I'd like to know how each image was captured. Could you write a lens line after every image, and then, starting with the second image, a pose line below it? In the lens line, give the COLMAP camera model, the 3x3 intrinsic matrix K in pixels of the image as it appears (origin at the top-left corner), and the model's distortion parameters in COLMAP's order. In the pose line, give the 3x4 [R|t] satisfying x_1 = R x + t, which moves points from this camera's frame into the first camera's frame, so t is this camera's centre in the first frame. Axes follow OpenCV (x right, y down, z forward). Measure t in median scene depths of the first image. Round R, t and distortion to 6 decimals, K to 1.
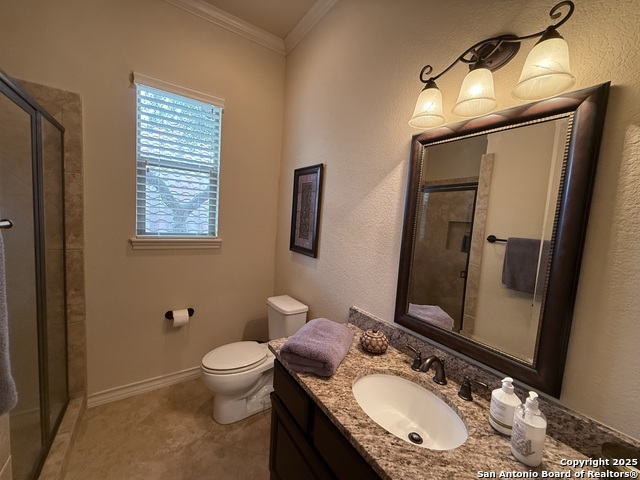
lens RADIAL K [[254.7, 0, 320.1], [0, 254.7, 240.3], [0, 0, 1]] dist [-0.000988, -0.000127]
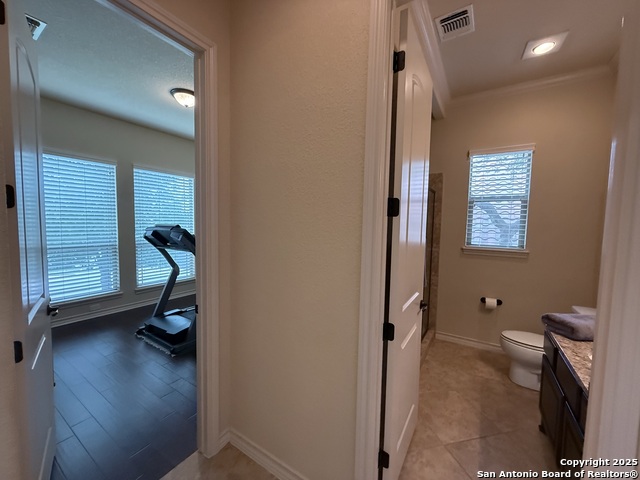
lens RADIAL K [[254.7, 0, 316.8], [0, 254.7, 239.0], [0, 0, 1]] dist [-0.000988, -0.000127]
pose [[0.383169, 0.001669, -0.923677, 0.456576], [-0.074925, 0.996759, -0.029280, 0.062065], [0.920634, 0.080426, 0.382053, -0.552314]]
